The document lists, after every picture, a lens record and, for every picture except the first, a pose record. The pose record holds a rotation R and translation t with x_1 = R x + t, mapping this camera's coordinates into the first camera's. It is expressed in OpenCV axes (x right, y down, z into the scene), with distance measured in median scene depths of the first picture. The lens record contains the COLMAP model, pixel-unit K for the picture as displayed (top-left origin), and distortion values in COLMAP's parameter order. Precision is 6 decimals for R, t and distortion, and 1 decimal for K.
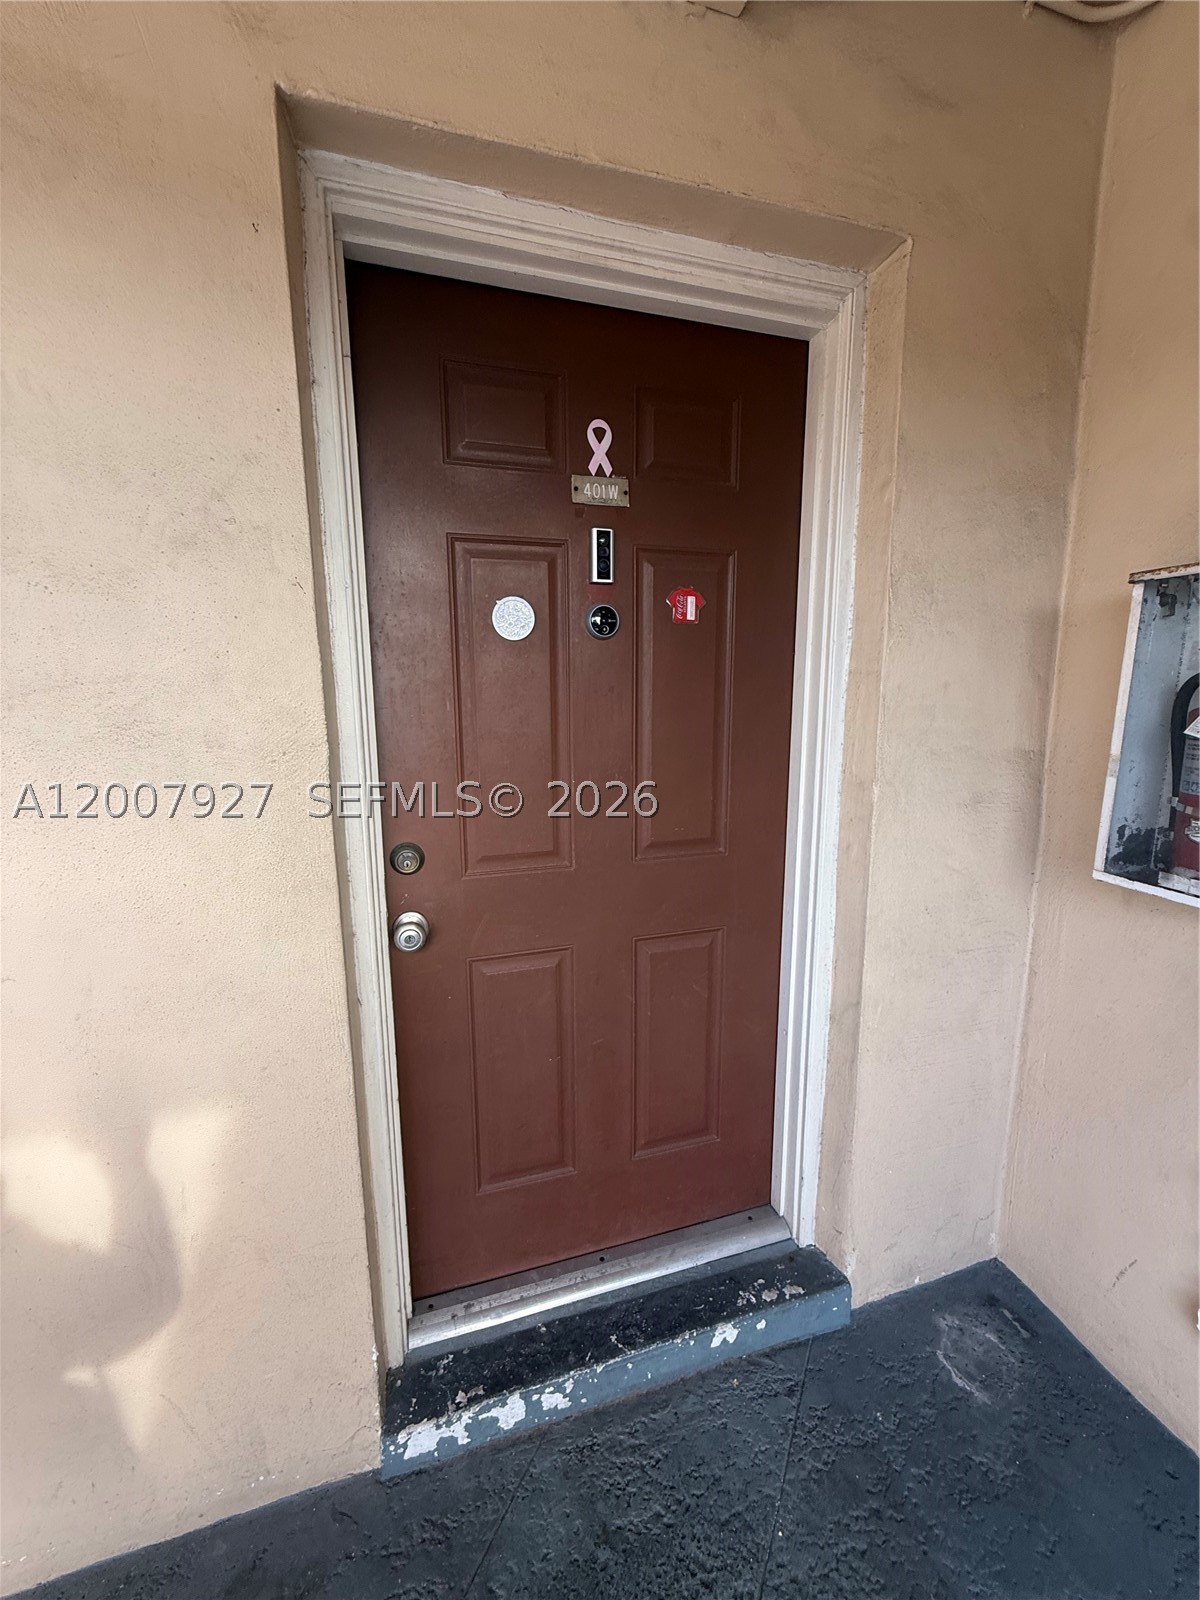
lens RADIAL K [[640.5, 0, 600.2], [0, 640.5, 794.9], [0, 0, 1]] dist [-0.000409, -0.000684]
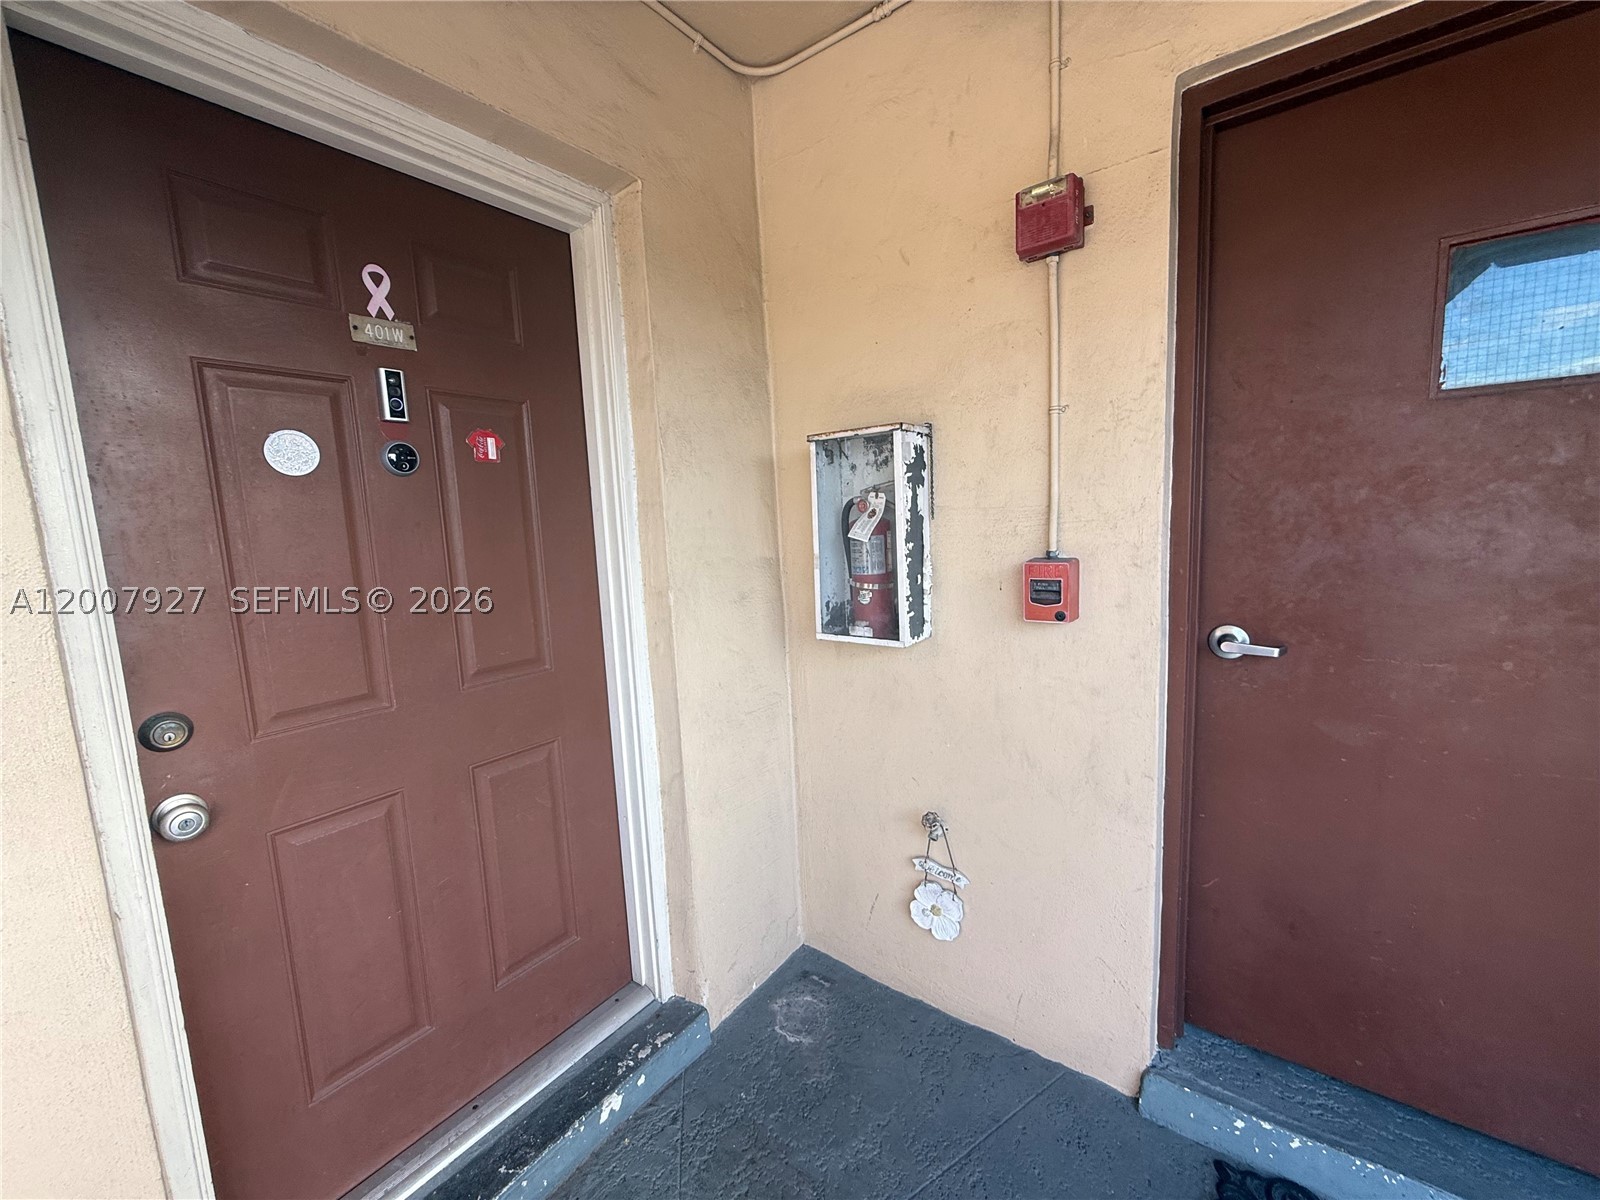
lens RADIAL K [[640.5, 0, 801.0], [0, 640.5, 598.7], [0, 0, 1]] dist [-0.000409, -0.000684]
pose [[0.806912, -0.103726, 0.581492, -0.095596], [0.140133, 0.989971, -0.017867, 0.056037], [-0.573807, 0.095903, 0.813356, -0.168240]]
